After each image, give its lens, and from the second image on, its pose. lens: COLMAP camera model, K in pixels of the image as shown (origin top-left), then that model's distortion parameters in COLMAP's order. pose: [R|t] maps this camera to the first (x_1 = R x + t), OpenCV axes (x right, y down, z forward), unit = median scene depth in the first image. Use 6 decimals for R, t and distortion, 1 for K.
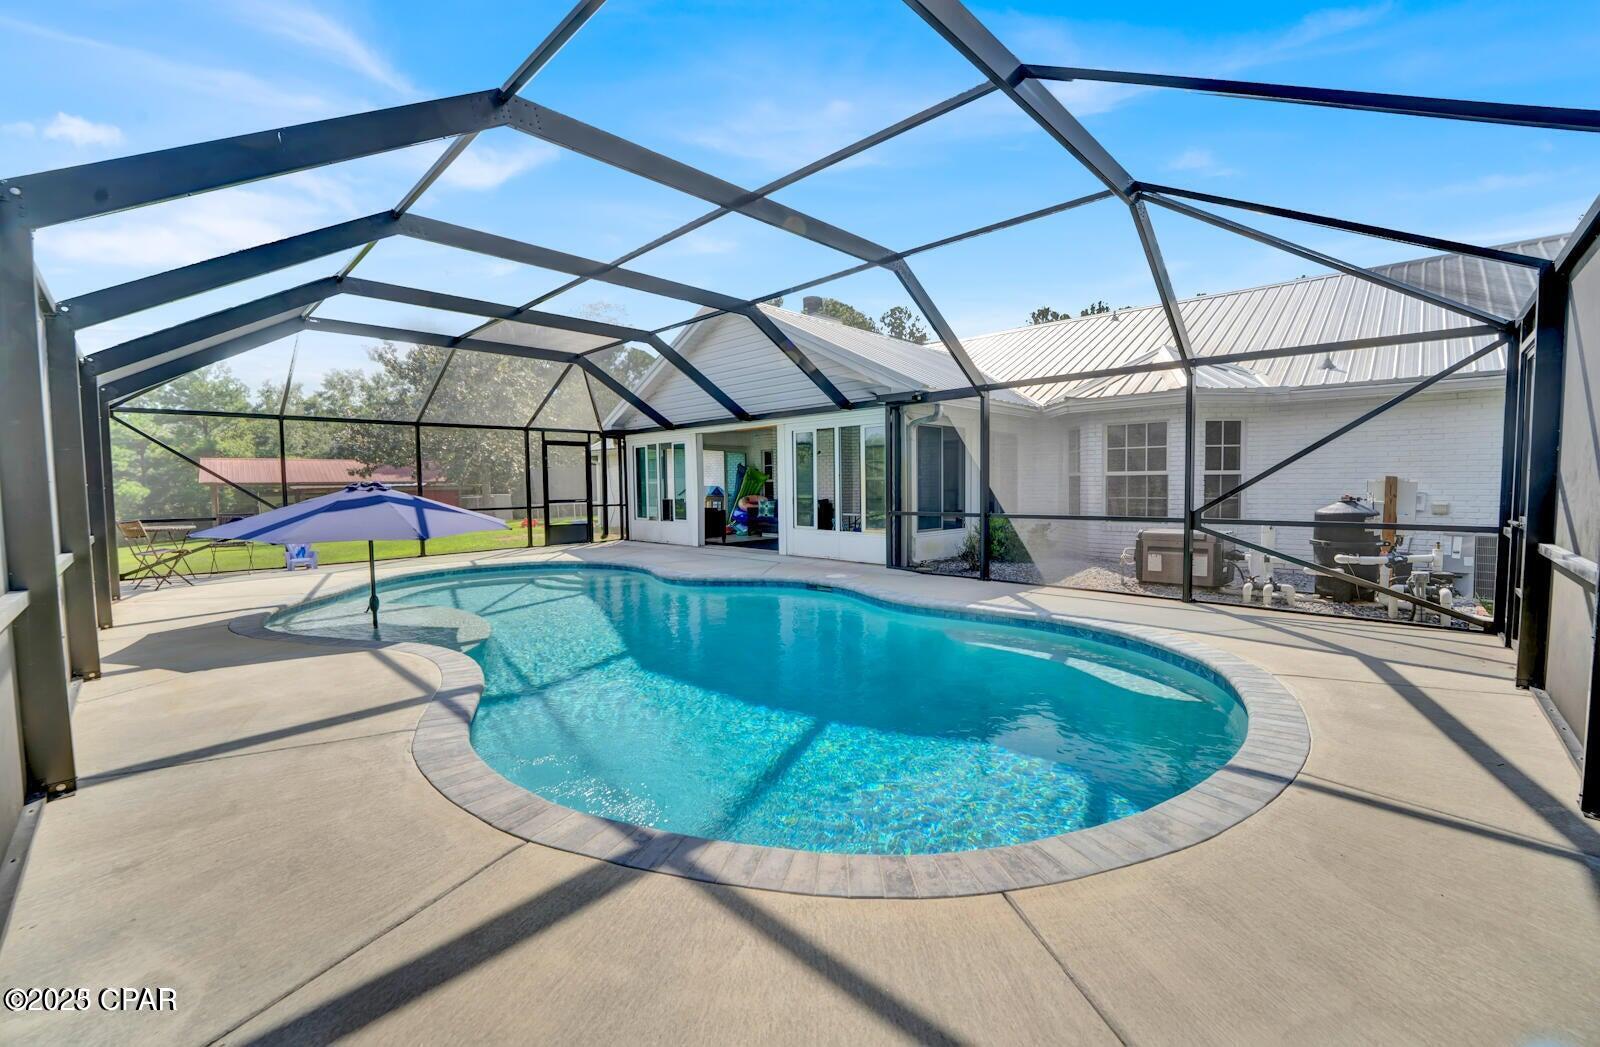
lens RADIAL K [[648.8, 0, 800.0], [0, 648.8, 523.5], [0, 0, 1]] dist [-0.000036, -0.000002]
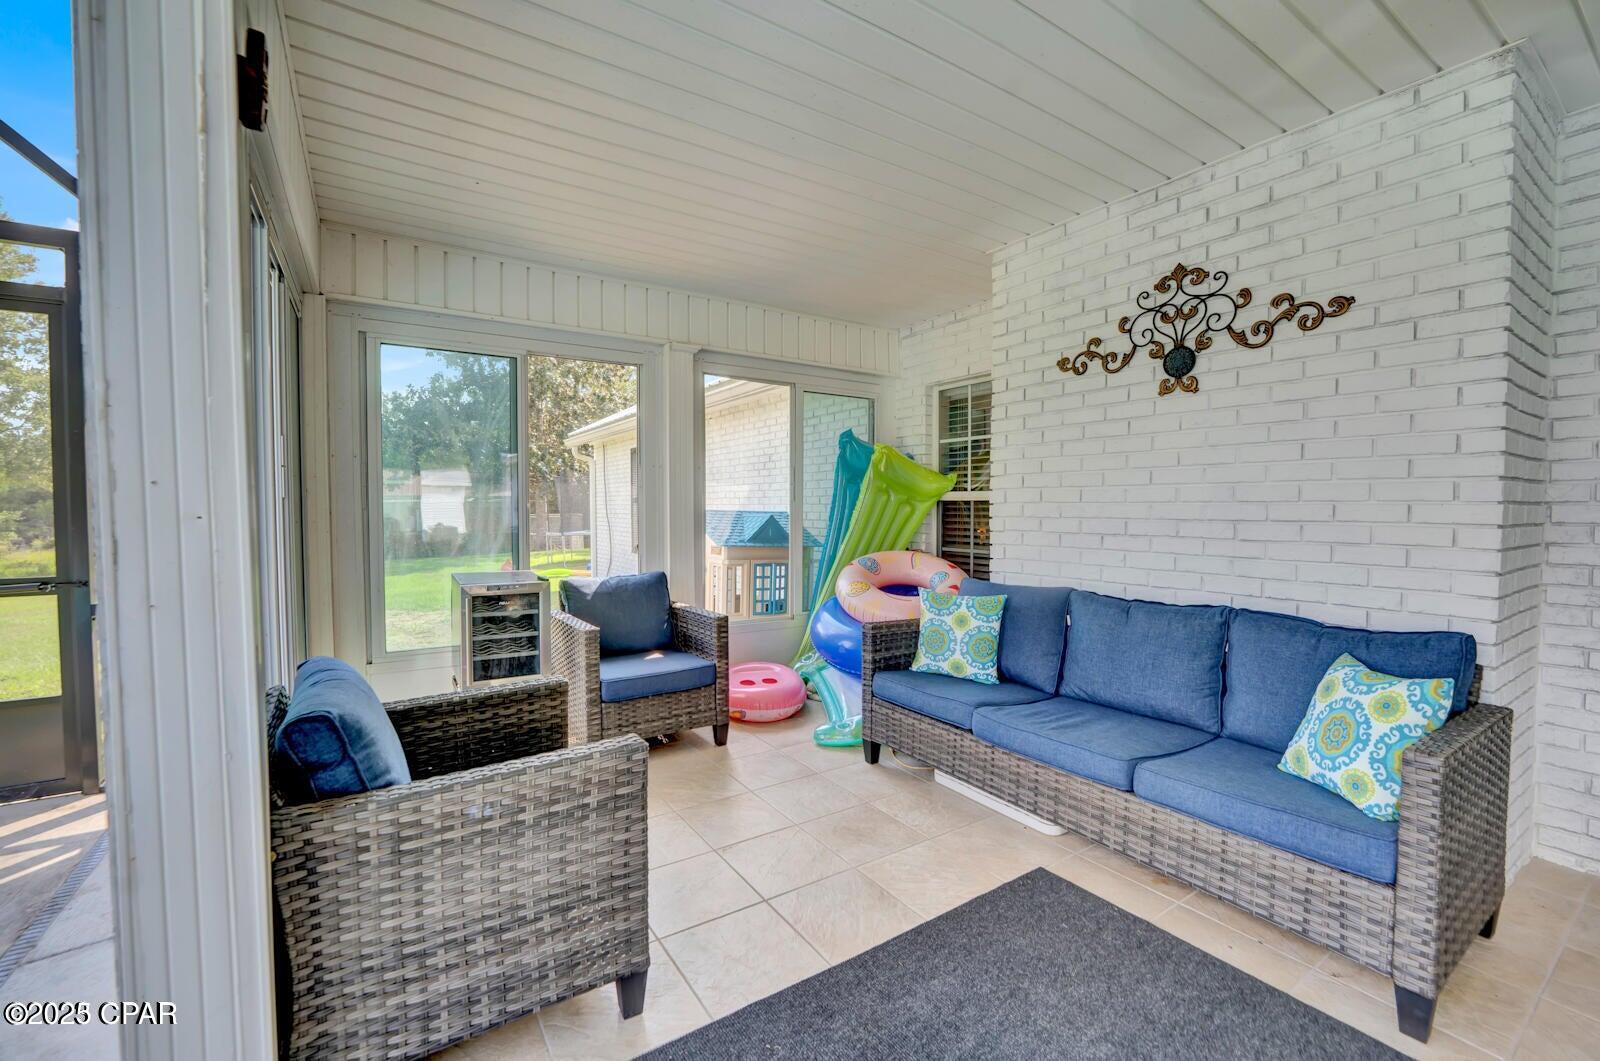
lens RADIAL K [[651.9, 0, 784.7], [0, 651.9, 528.6], [0, 0, 1]] dist [-0.029282, 0.002899]
pose [[0.972150, 0.024358, -0.233089, -0.057786], [-0.029804, 0.999358, -0.019869, -0.048302], [0.232455, 0.026263, 0.972253, 0.776085]]
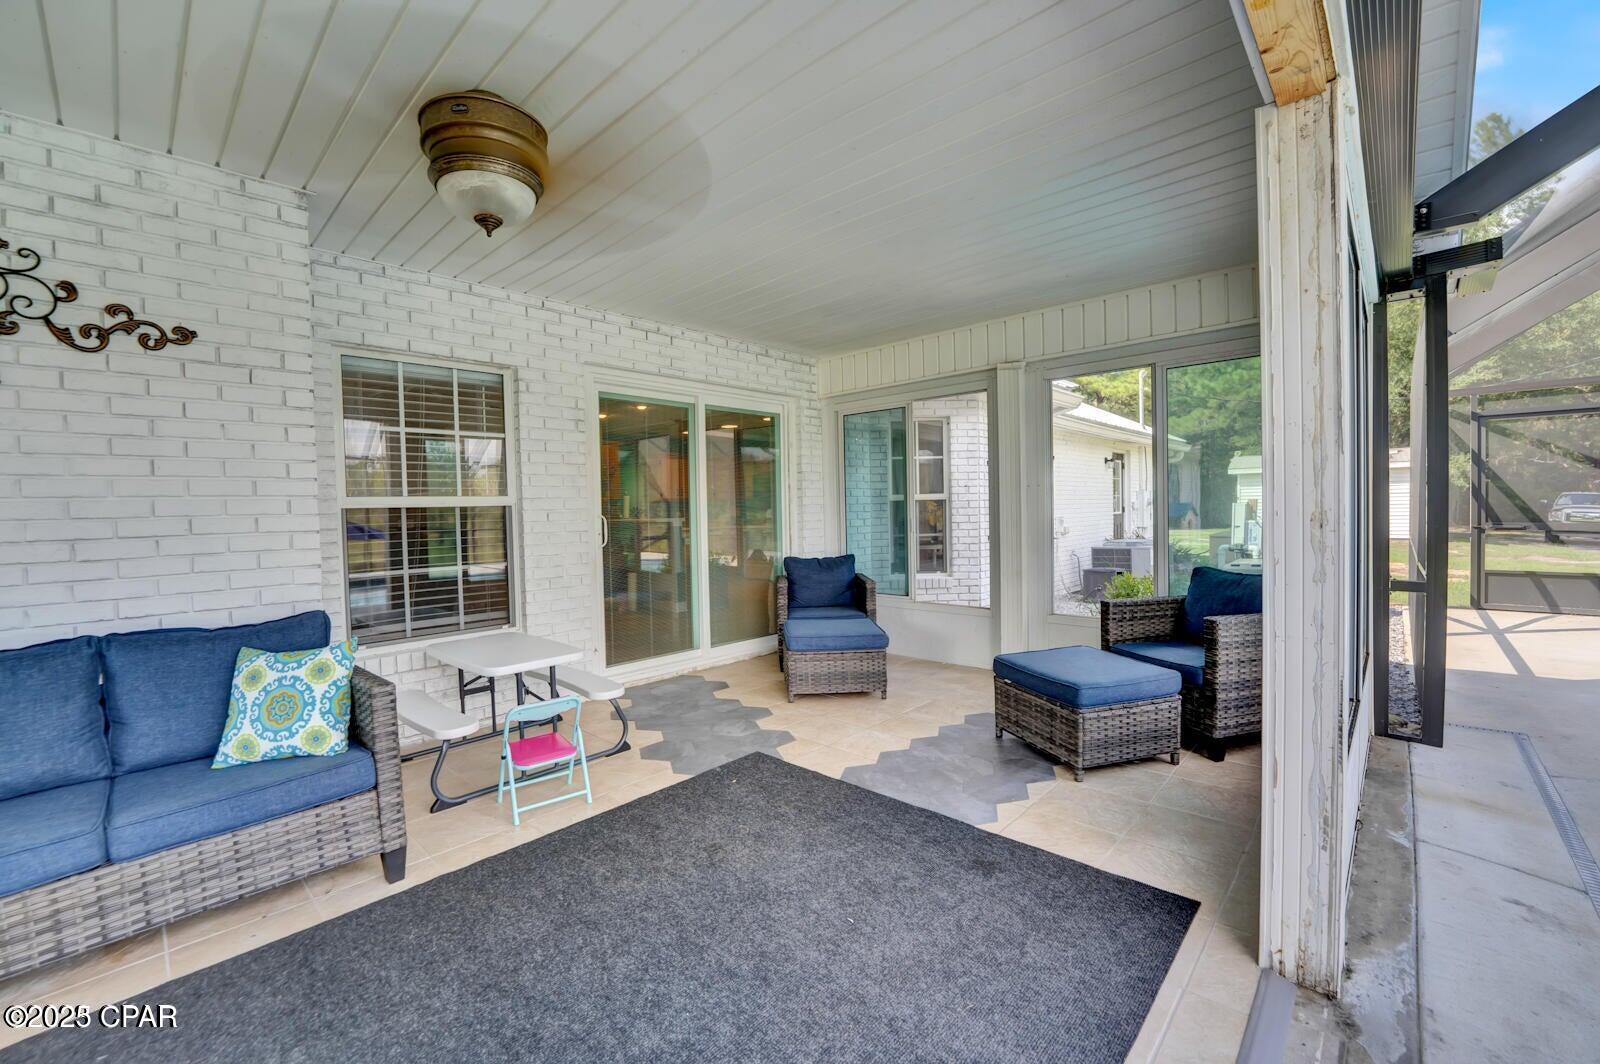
lens RADIAL K [[651.9, 0, 784.7], [0, 651.9, 530.1], [0, 0, 1]] dist [-0.029282, 0.002899]
pose [[-0.005157, -0.018917, 0.999808, -0.124362], [0.083883, 0.996289, 0.019283, -0.048559], [-0.996462, 0.083966, -0.003551, 0.800627]]
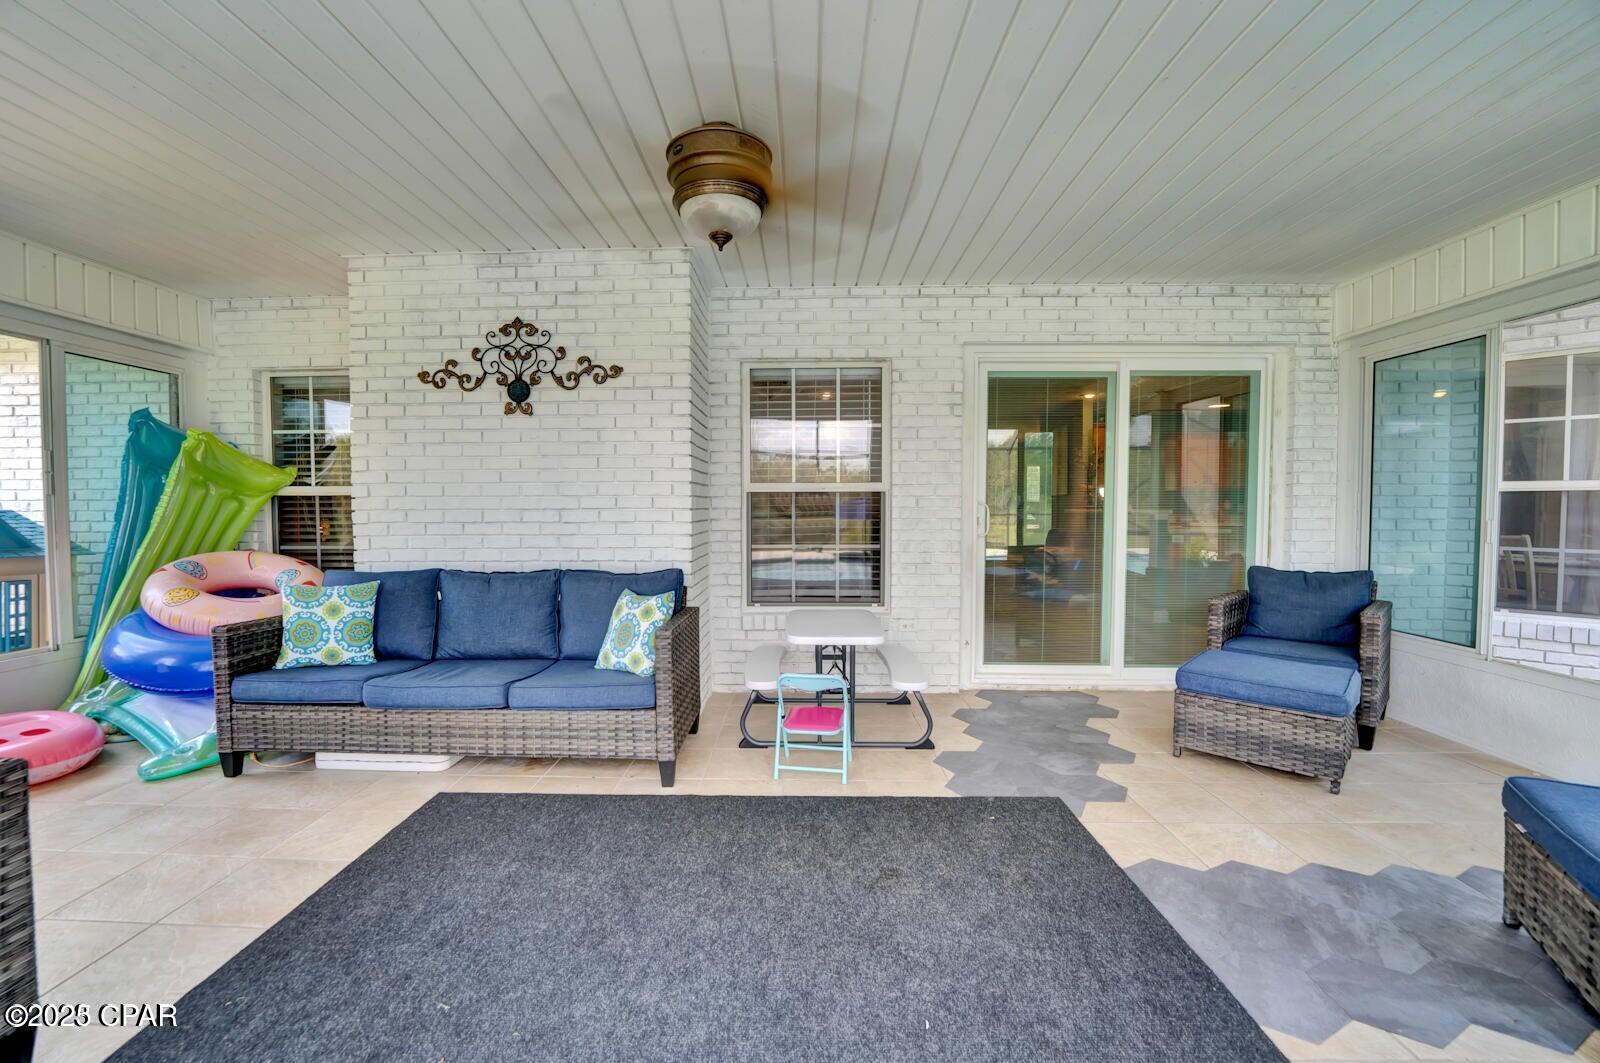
lens RADIAL K [[651.9, 0, 784.7], [0, 651.9, 529.6], [0, 0, 1]] dist [-0.029282, 0.002899]
pose [[0.739952, -0.012339, 0.672546, -0.081326], [0.031735, 0.999359, -0.016581, -0.043361], [-0.671910, 0.033613, 0.739870, 0.735606]]
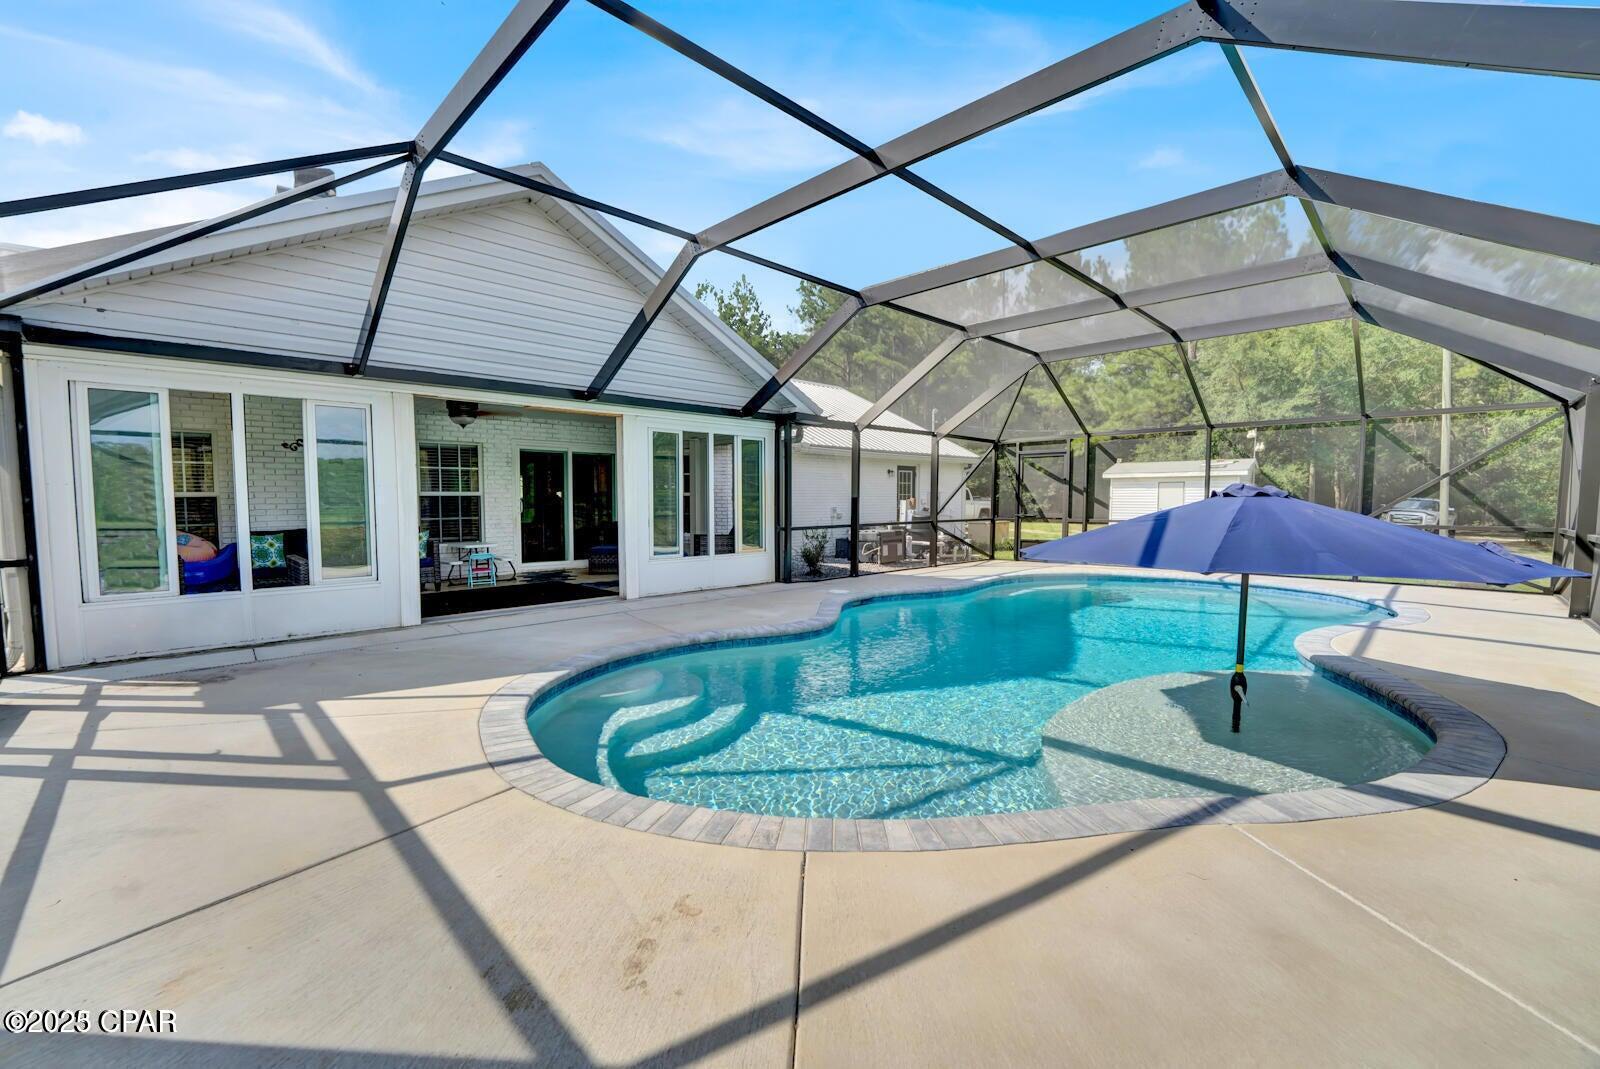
lens RADIAL K [[659.1, 0, 787.0], [0, 659.1, 539.0], [0, 0, 1]] dist [-0.000496, -0.000032]
pose [[0.029759, -0.048928, 0.998359, -0.534910], [0.060110, 0.997081, 0.047073, -0.030727], [-0.997748, 0.058611, 0.032613, 0.573899]]
